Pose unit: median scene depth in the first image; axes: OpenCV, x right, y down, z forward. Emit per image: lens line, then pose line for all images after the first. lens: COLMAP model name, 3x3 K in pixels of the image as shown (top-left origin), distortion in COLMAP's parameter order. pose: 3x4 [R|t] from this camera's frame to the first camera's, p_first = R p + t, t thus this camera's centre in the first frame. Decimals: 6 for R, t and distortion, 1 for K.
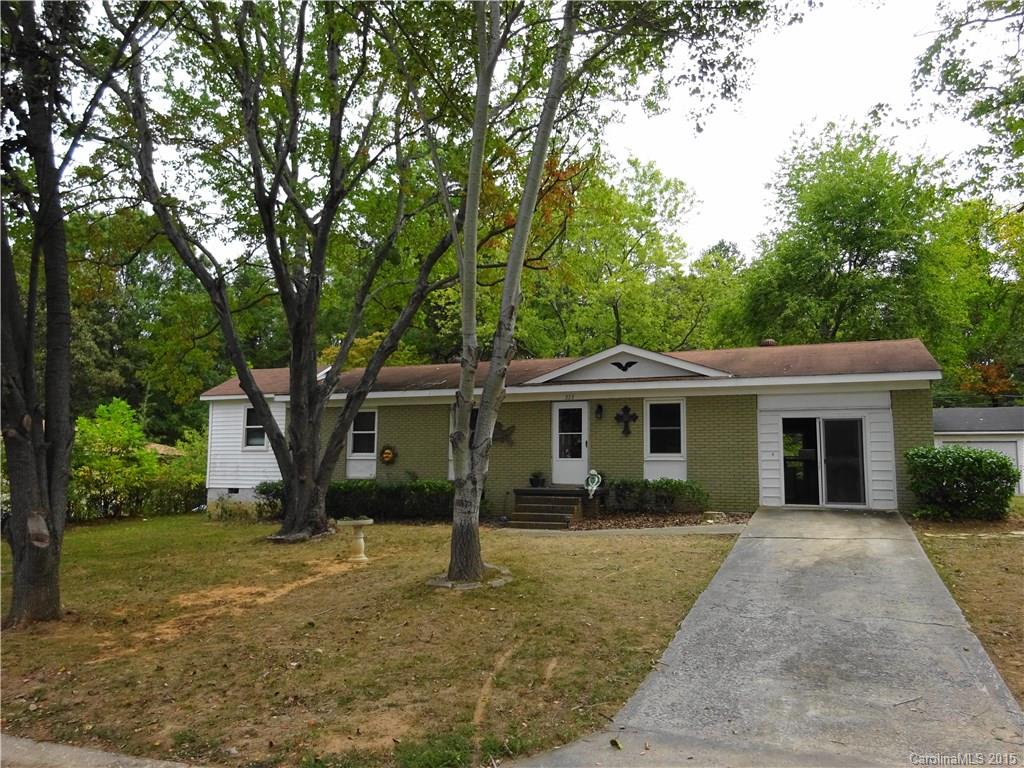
lens RADIAL K [[761.1, 0, 512.7], [0, 761.1, 380.8], [0, 0, 1]] dist [0.002358, 0.000927]
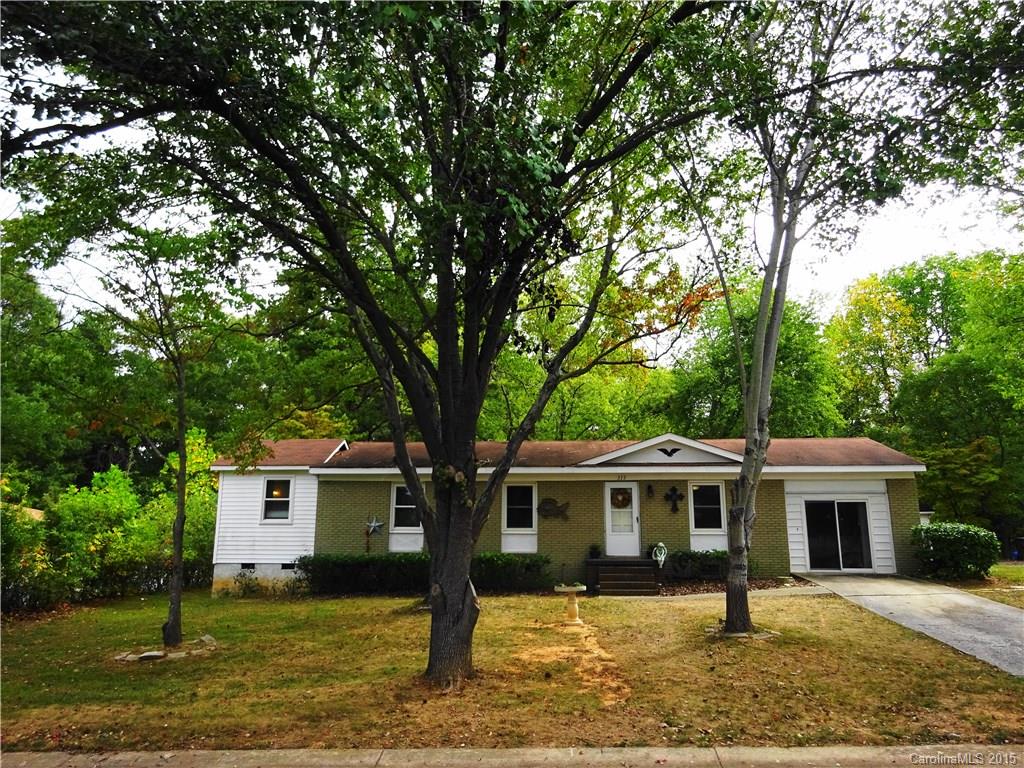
lens RADIAL K [[761.1, 0, 510.4], [0, 761.1, 387.7], [0, 0, 1]] dist [0.002358, 0.000927]
pose [[0.952231, 0.059642, 0.299498, -0.444885], [-0.032774, 0.995037, -0.093948, -0.000059], [-0.303615, 0.079645, 0.949460, -0.037014]]
